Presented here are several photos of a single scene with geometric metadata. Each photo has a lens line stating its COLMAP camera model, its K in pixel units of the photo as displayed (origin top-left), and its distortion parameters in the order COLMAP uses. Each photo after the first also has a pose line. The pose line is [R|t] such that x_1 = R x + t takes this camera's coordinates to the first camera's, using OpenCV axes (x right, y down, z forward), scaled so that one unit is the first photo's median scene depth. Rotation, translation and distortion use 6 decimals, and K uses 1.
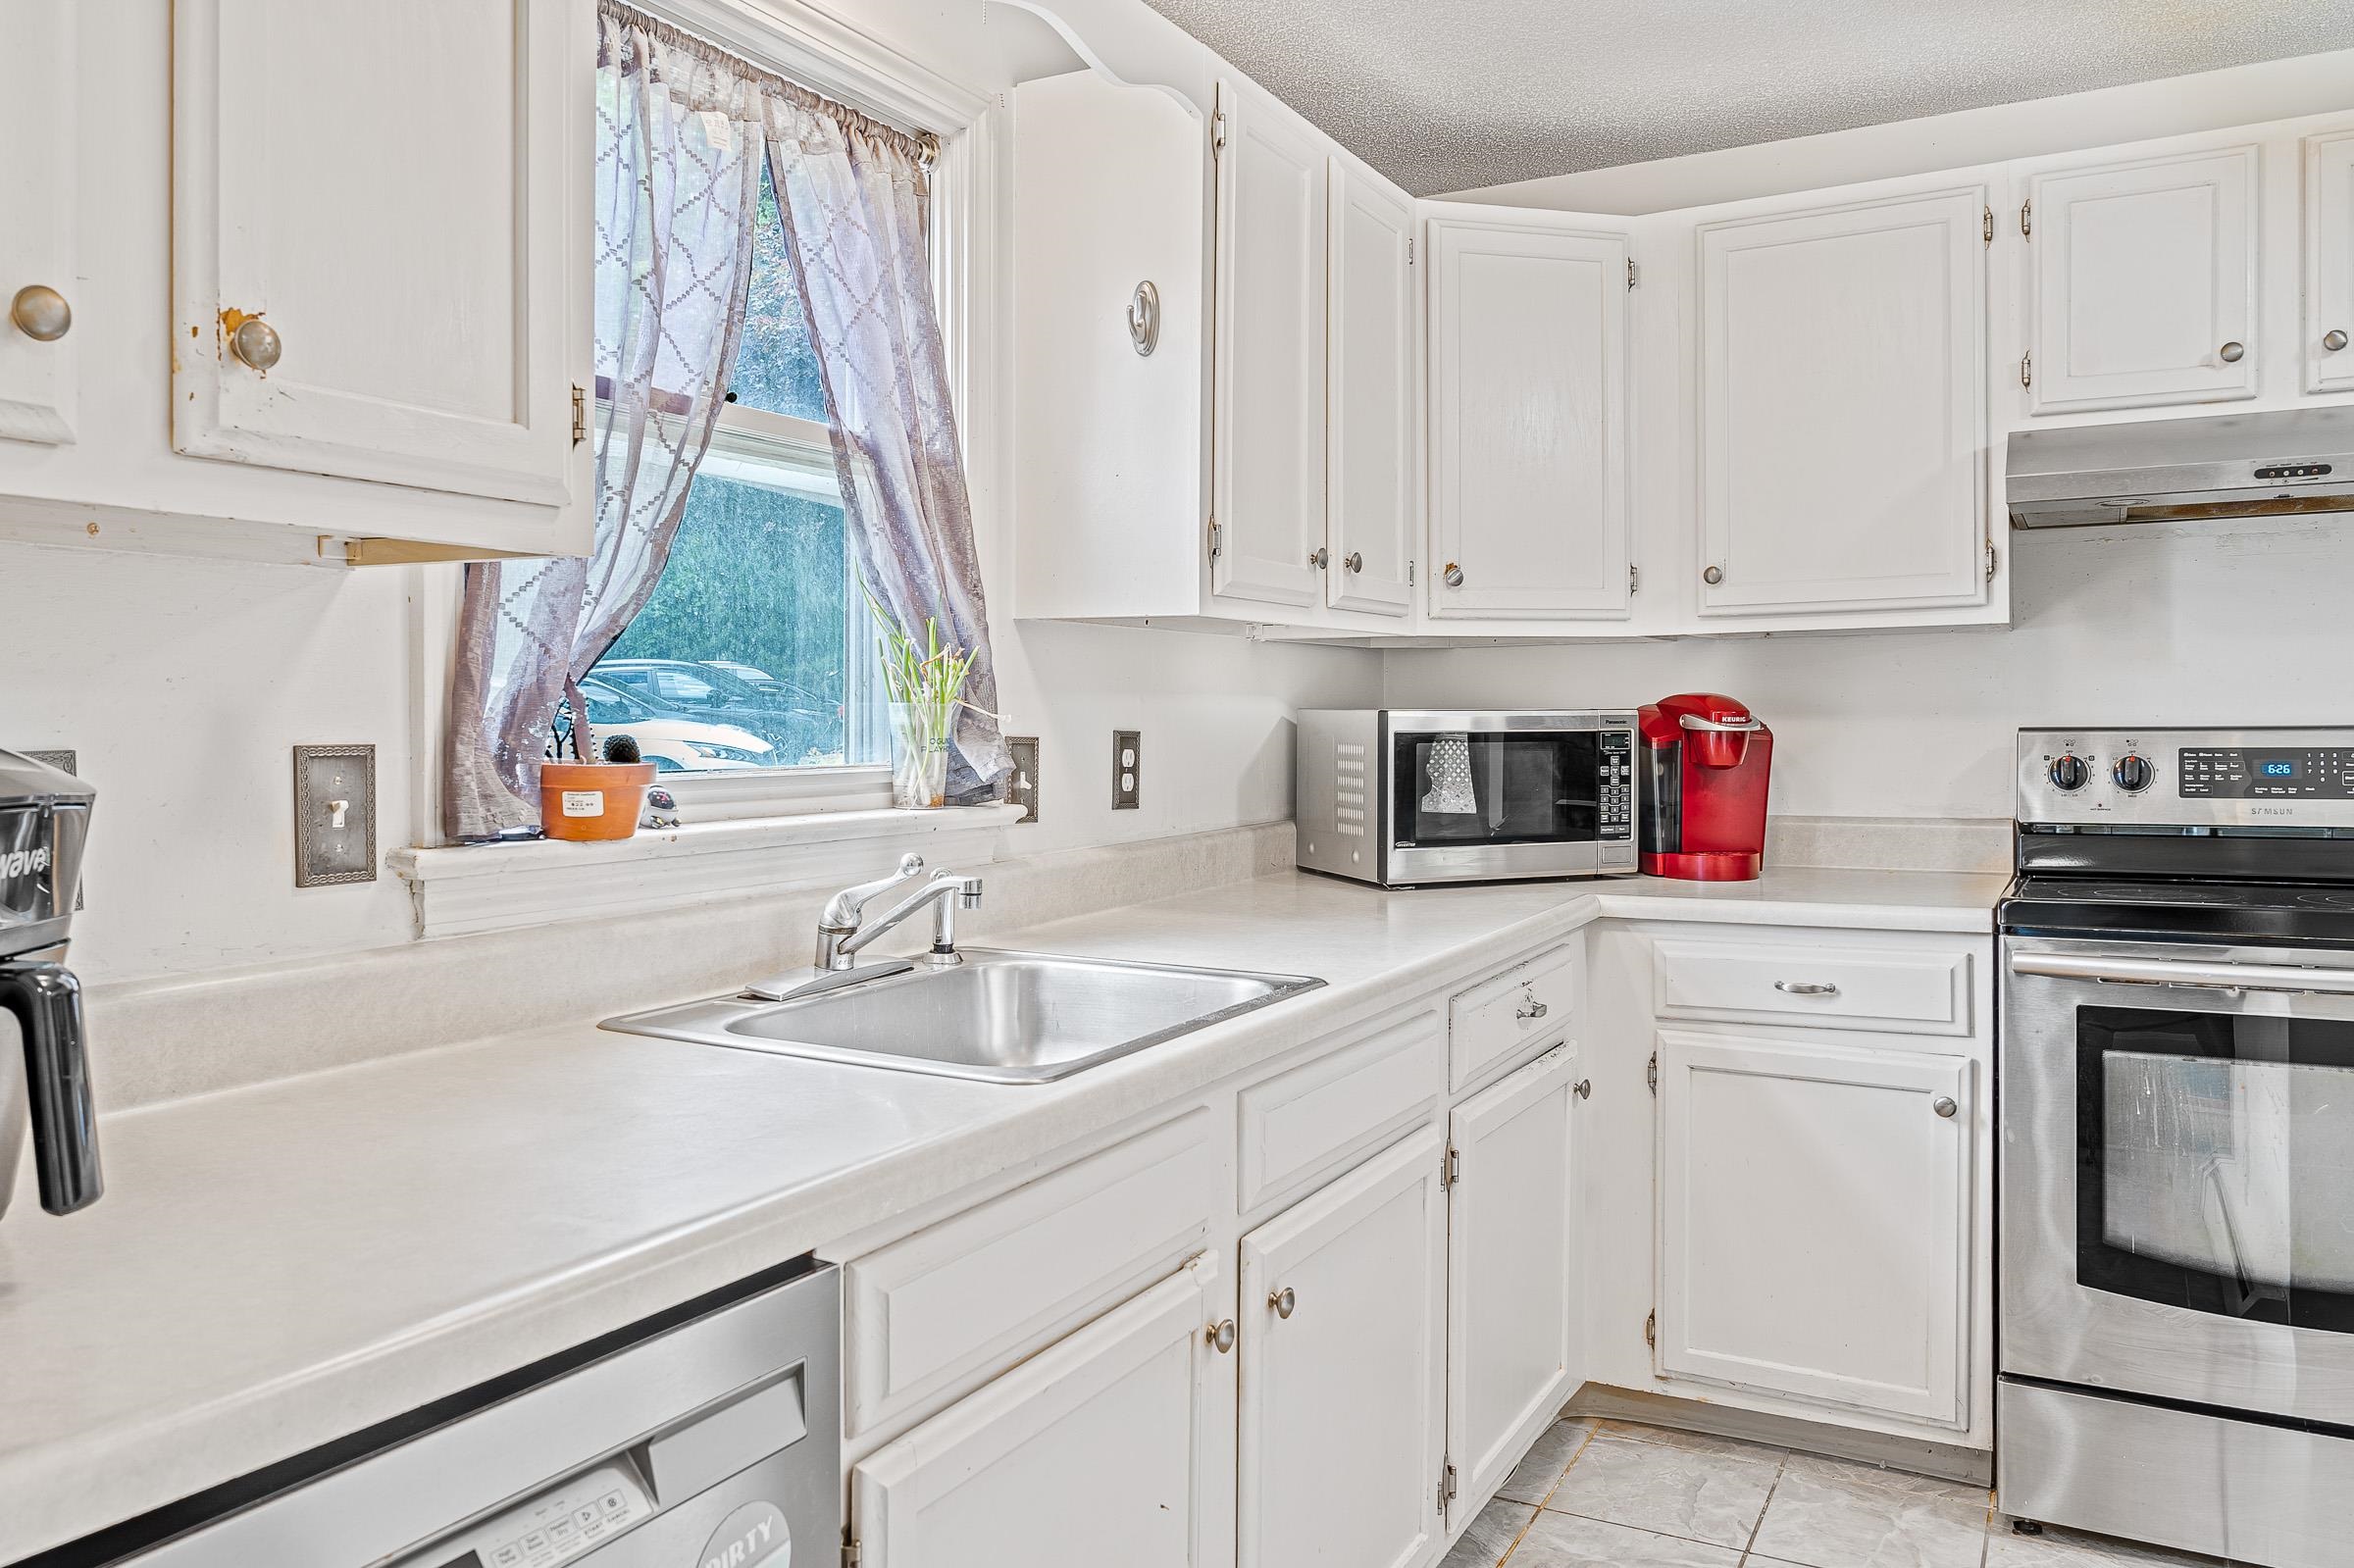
lens RADIAL K [[1700.3, 0, 1174.7], [0, 1700.3, 772.7], [0, 0, 1]] dist [-0.012083, 0.001684]
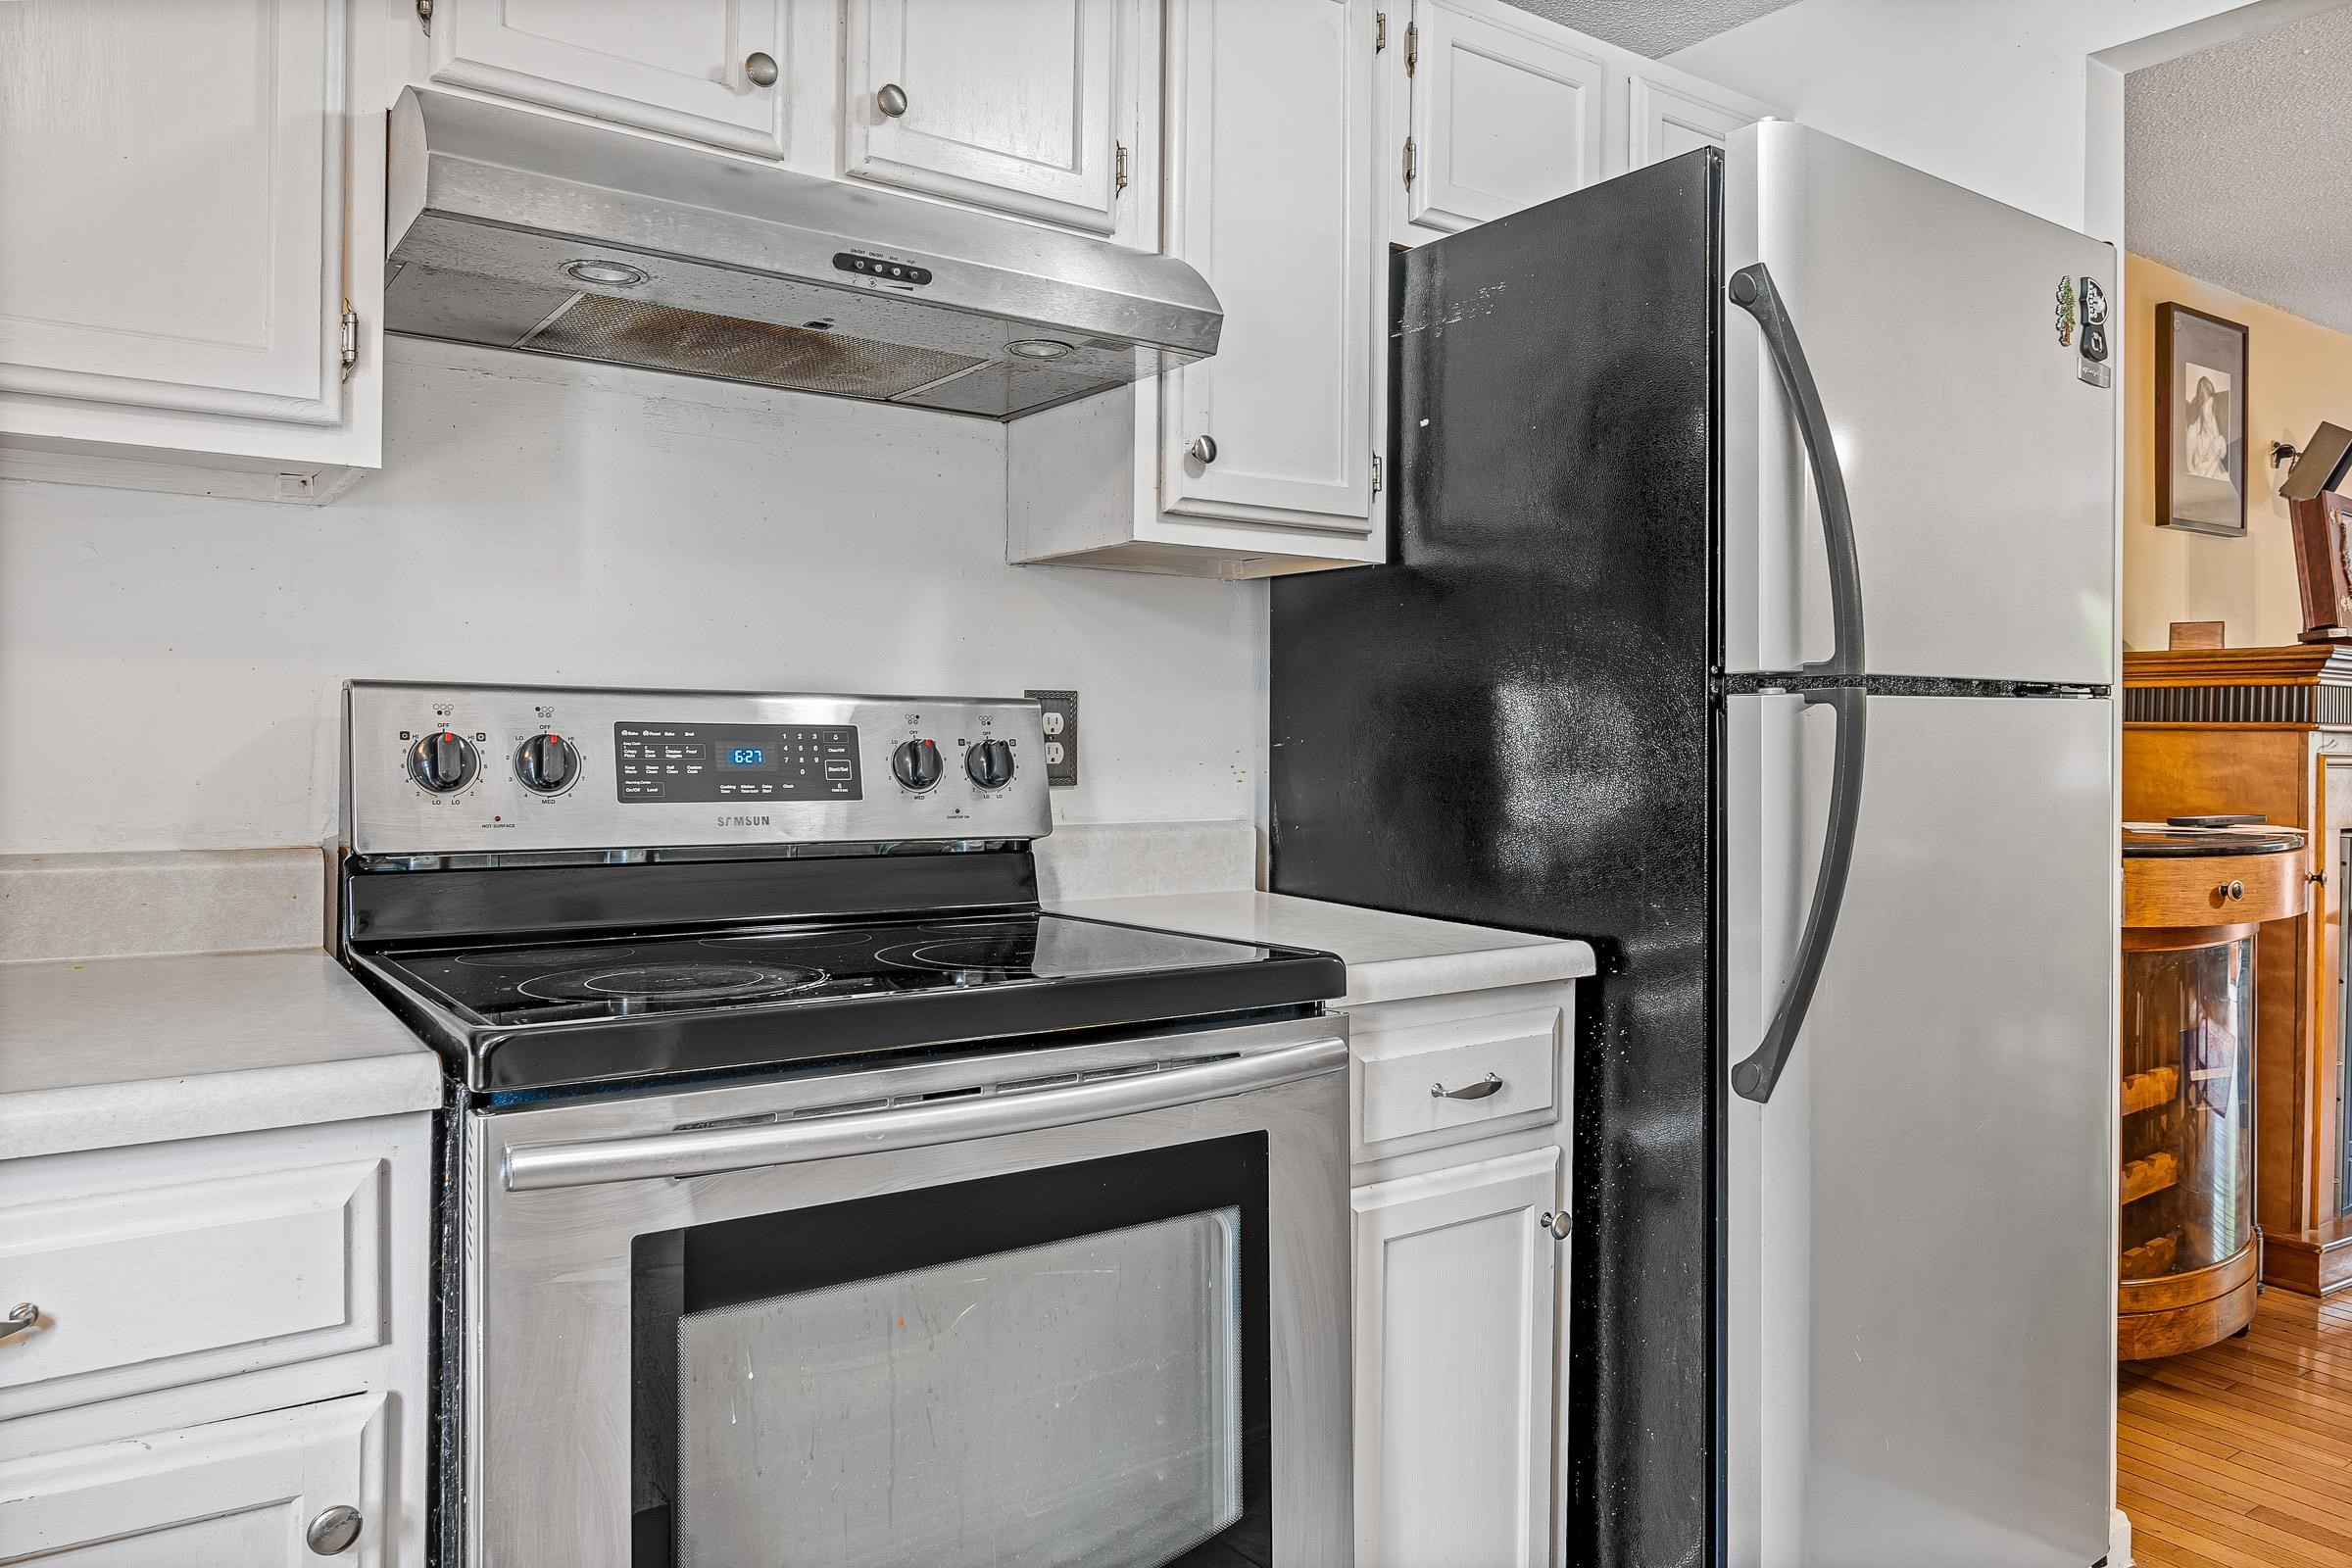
lens RADIAL K [[1599.5, 0, 1177.4], [0, 1599.5, 739.4], [0, 0, 1]] dist [-0.017706, 0.013904]
pose [[0.440242, 0.016015, 0.897736, 0.164180], [0.006262, 0.999762, -0.020907, 0.005154], [-0.897857, 0.014826, 0.440037, 0.565299]]
